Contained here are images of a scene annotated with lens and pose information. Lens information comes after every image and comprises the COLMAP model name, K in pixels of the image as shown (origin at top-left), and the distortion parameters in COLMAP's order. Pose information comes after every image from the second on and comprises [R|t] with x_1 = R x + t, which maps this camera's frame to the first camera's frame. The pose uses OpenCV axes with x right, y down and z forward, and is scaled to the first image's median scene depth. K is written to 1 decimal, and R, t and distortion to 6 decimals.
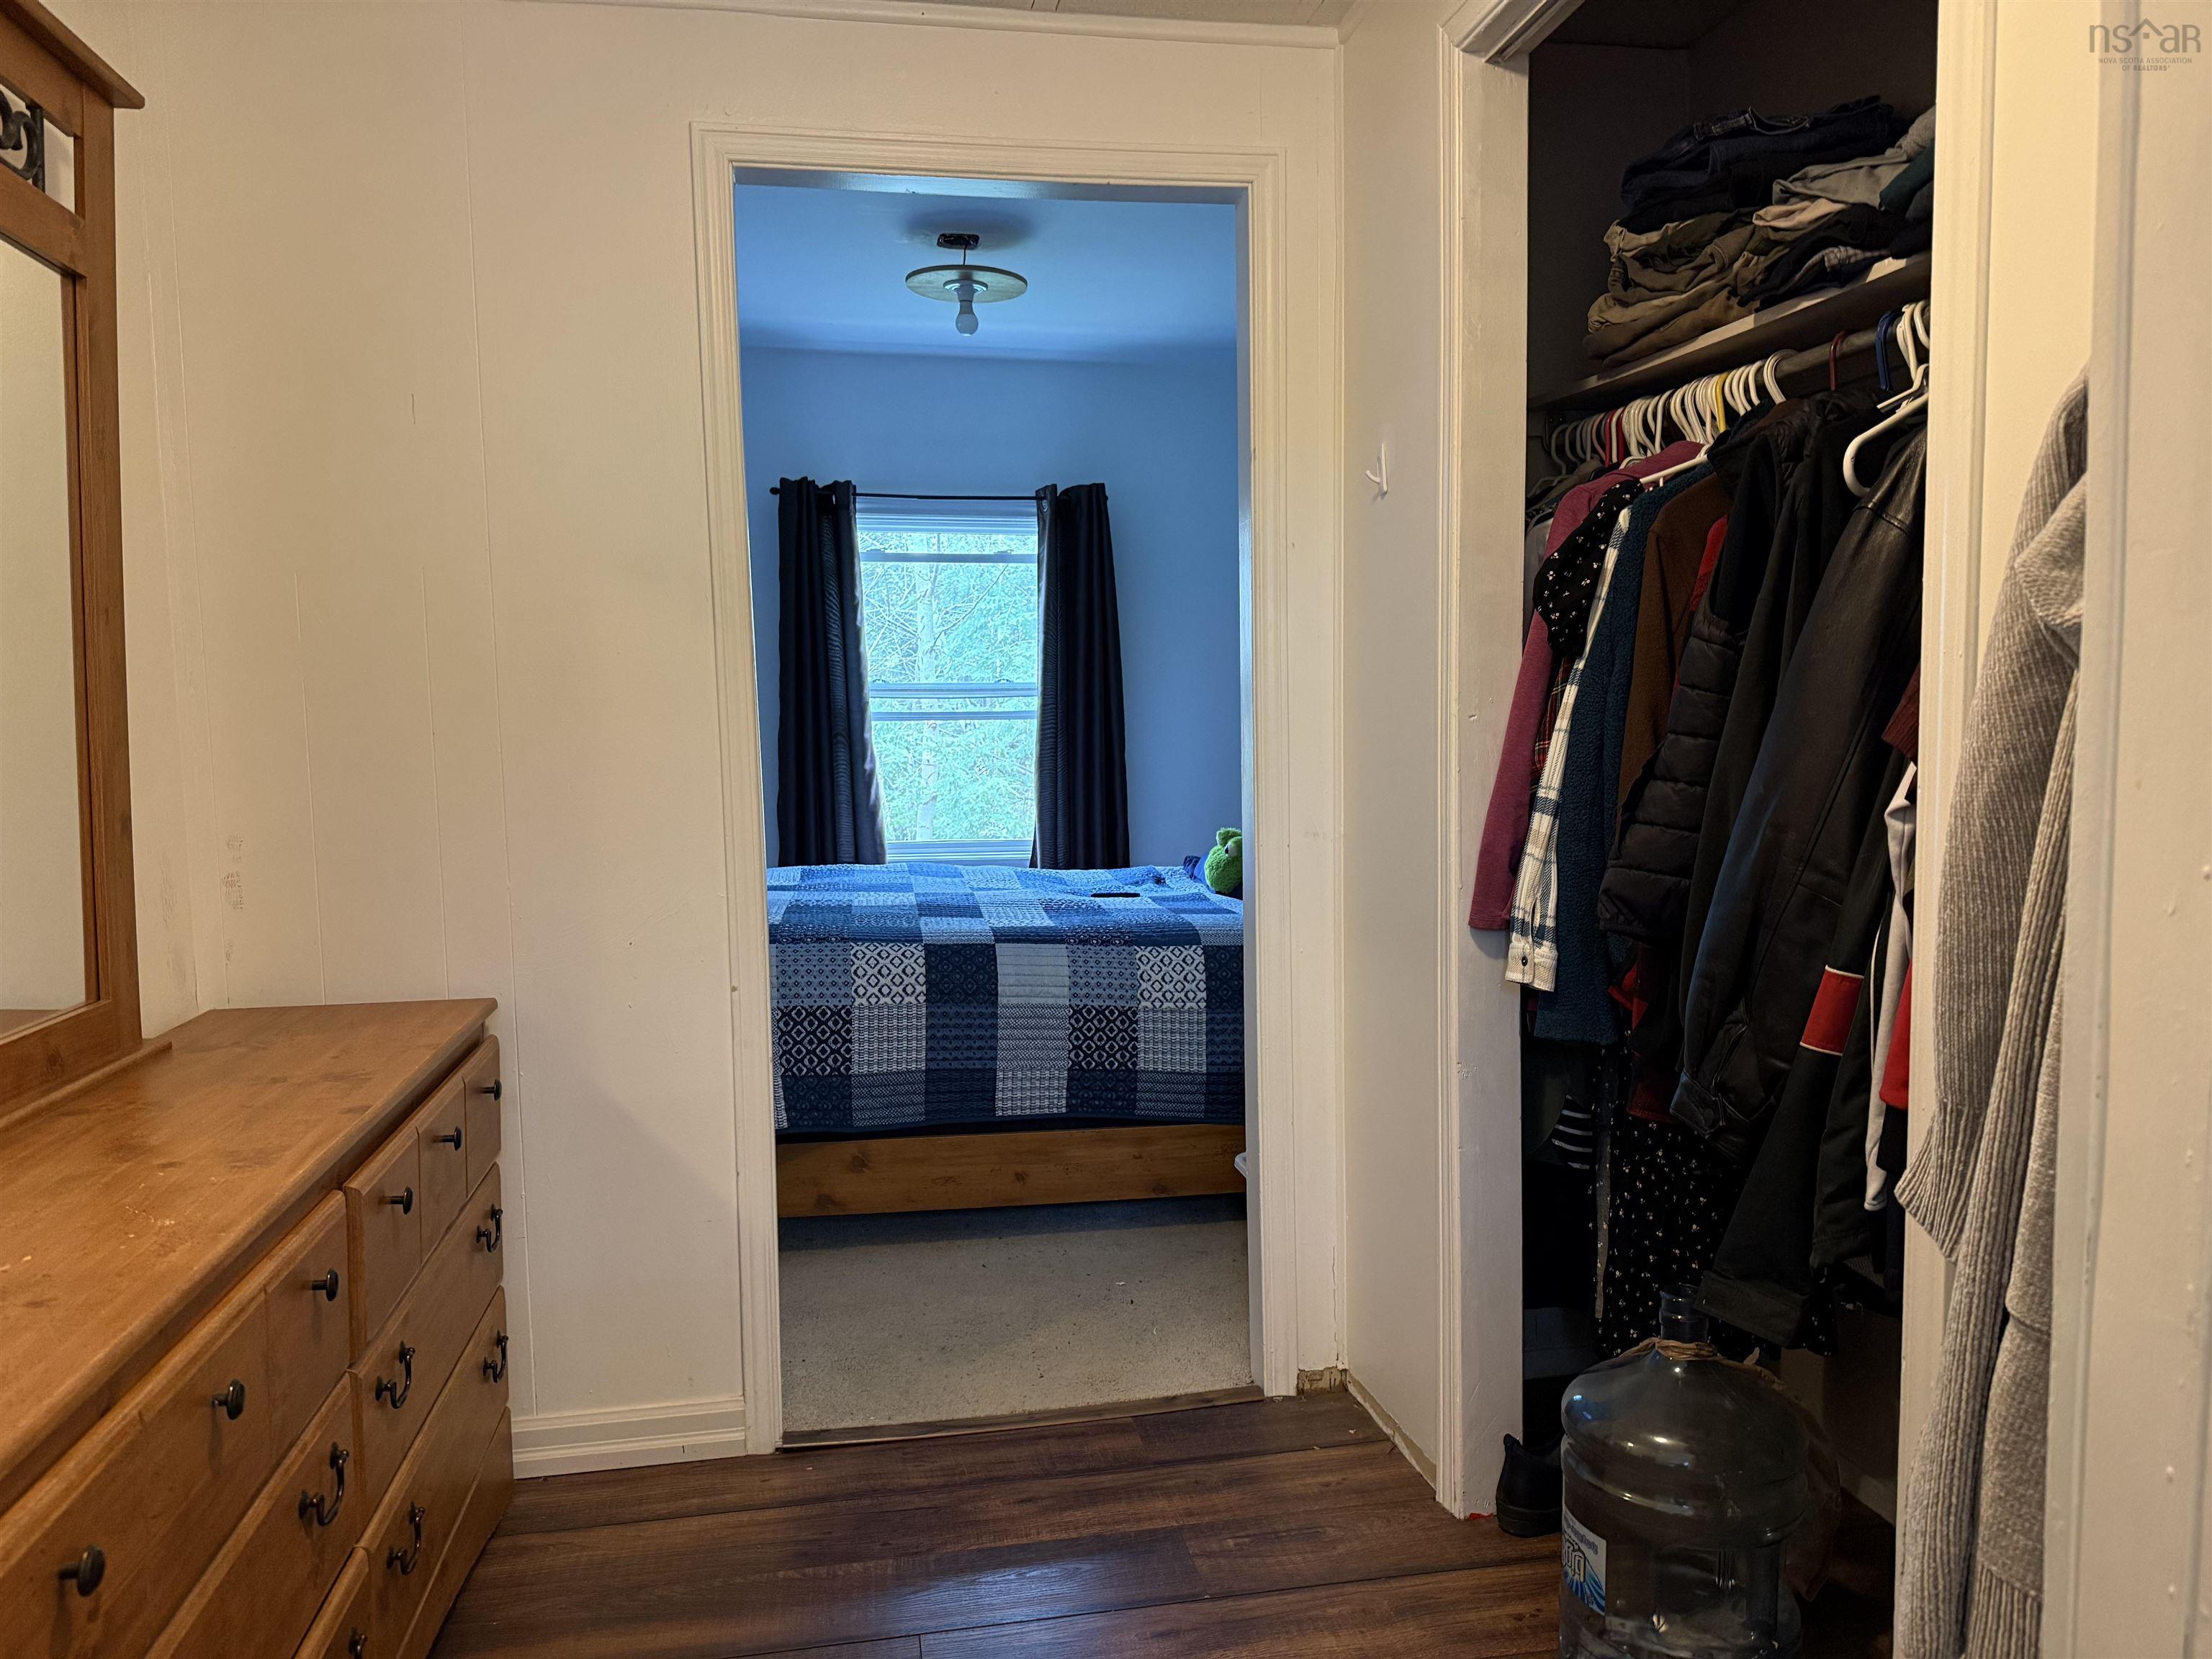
lens RADIAL K [[1565.4, 0, 1121.0], [0, 1565.4, 820.0], [0, 0, 1]] dist [0.336493, -0.000100]
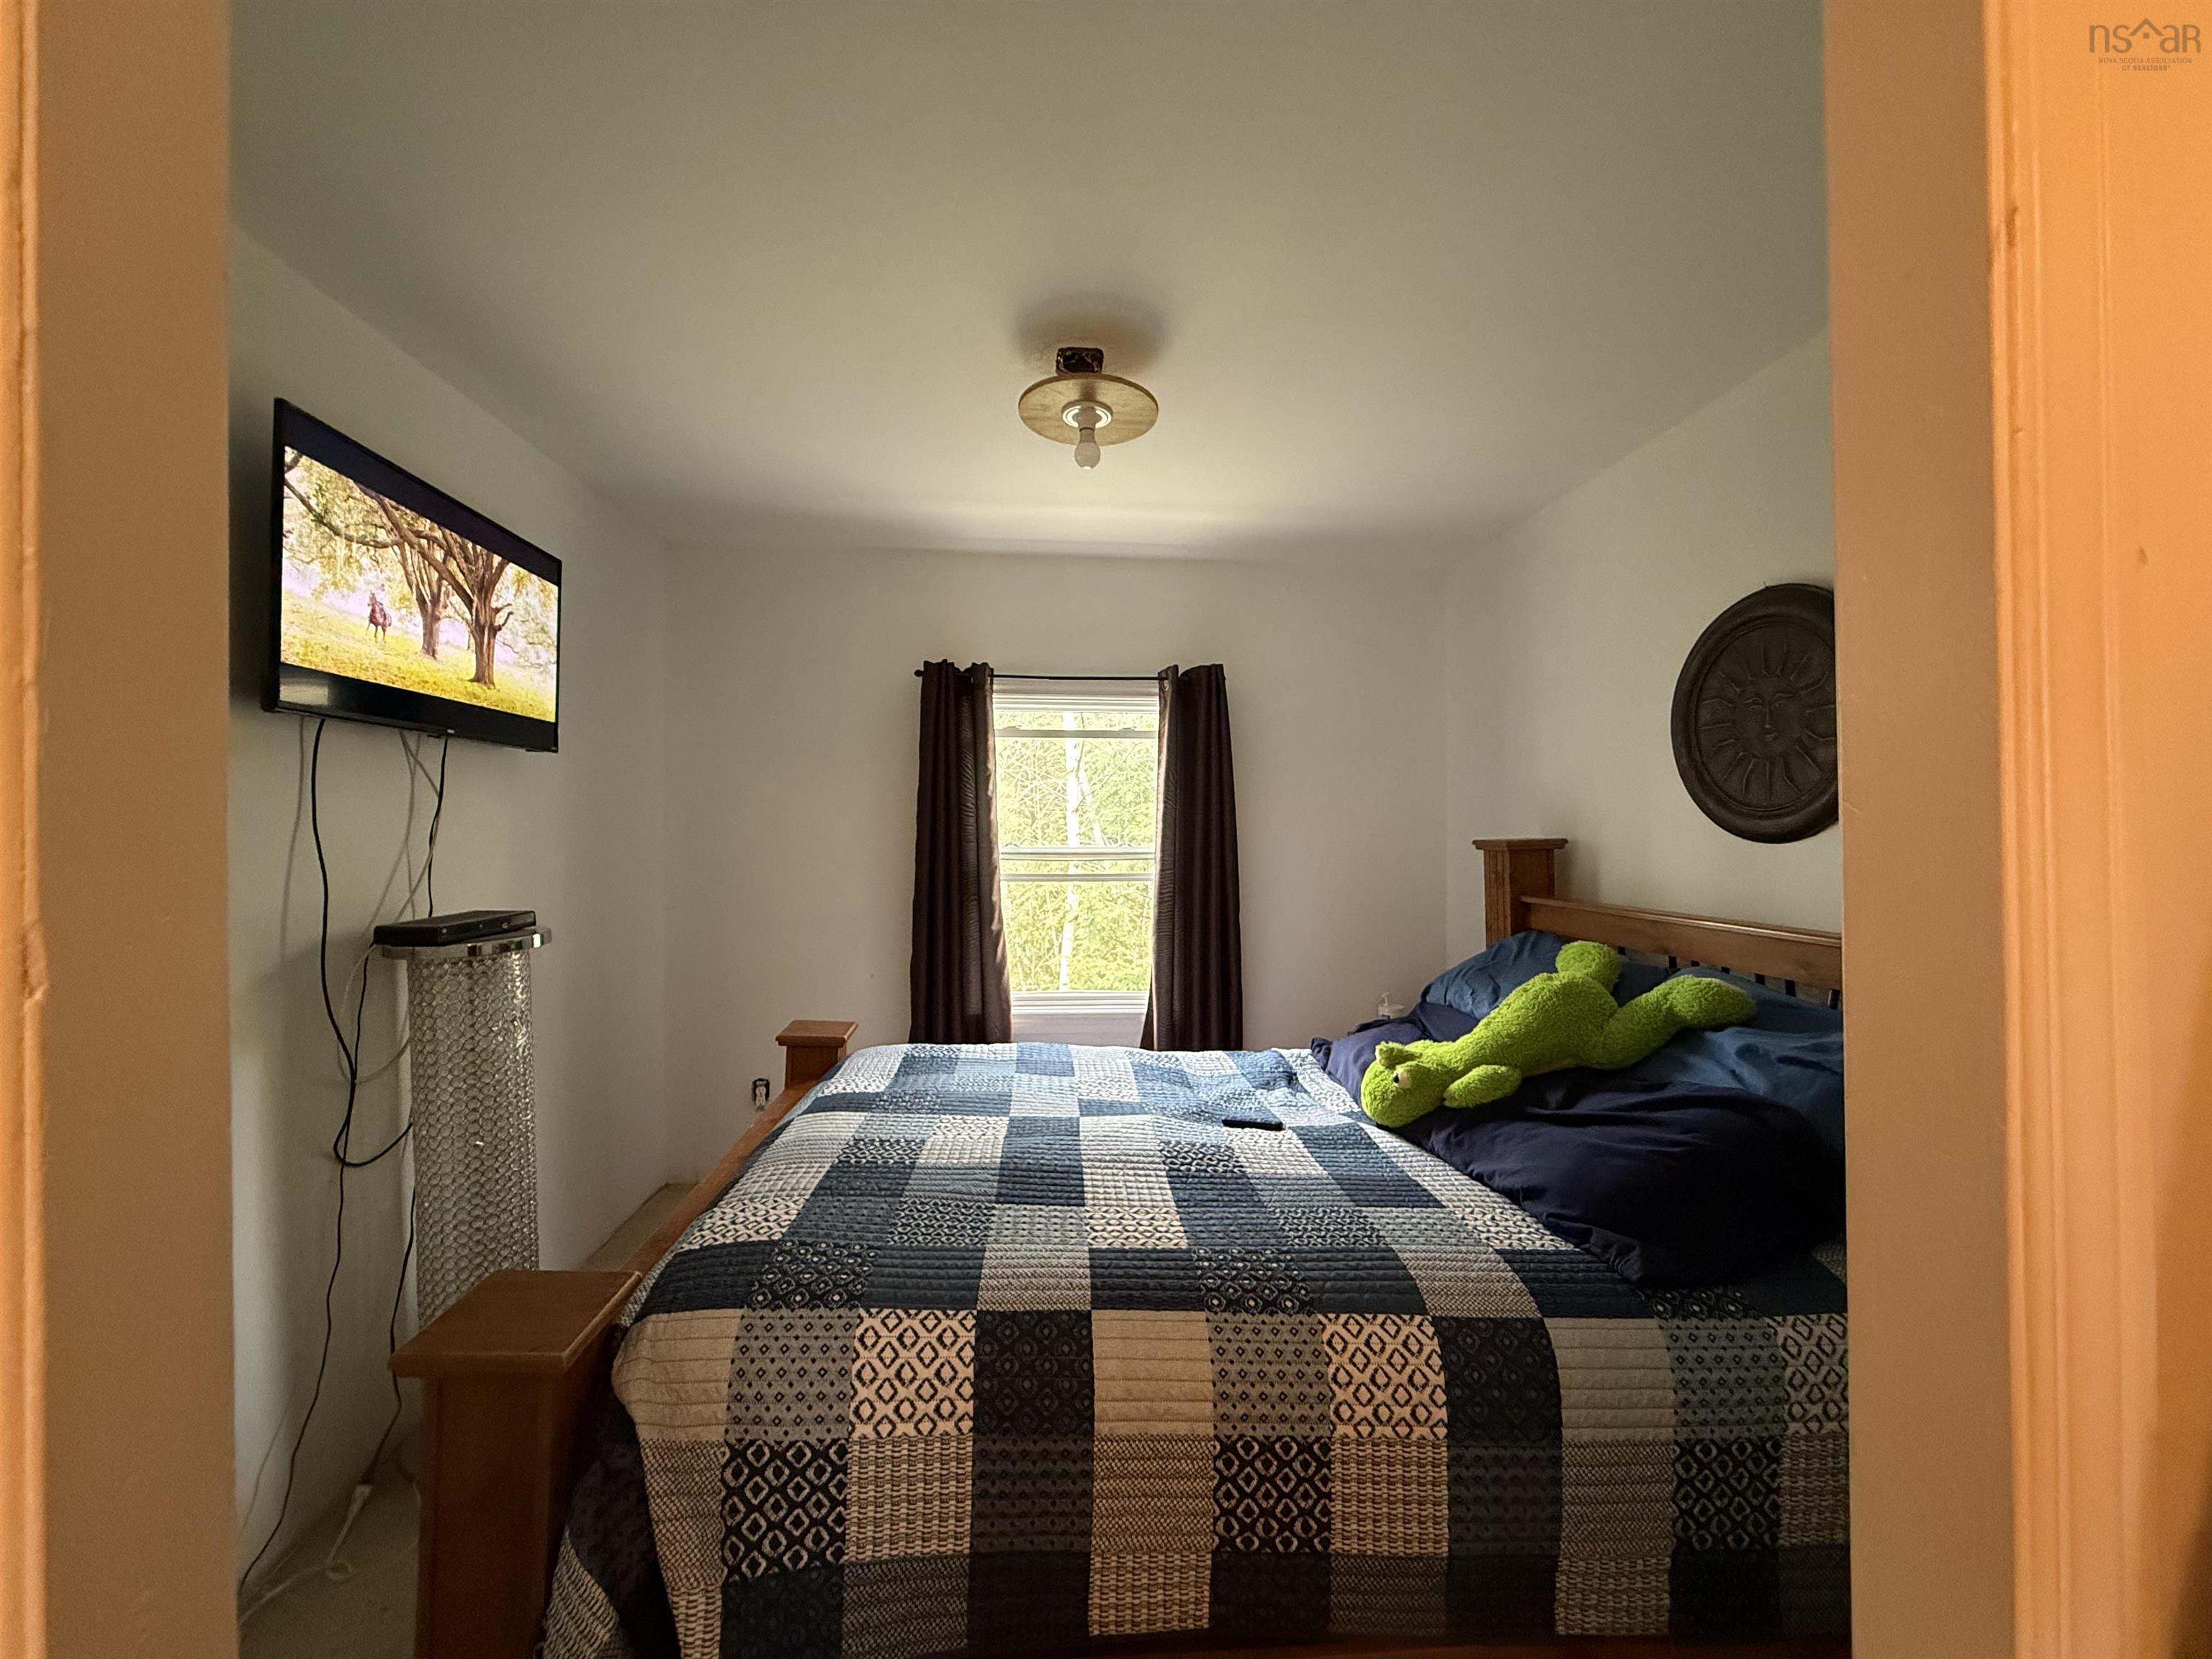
lens RADIAL K [[888.3, 0, 1106.0], [0, 888.3, 829.5], [0, 0, 1]] dist [0.113865, -0.000005]
pose [[0.994577, 0.009692, -0.103554, -0.038871], [-0.017852, 0.996781, -0.078166, -0.080320], [0.102463, 0.079590, 0.991548, 0.622177]]
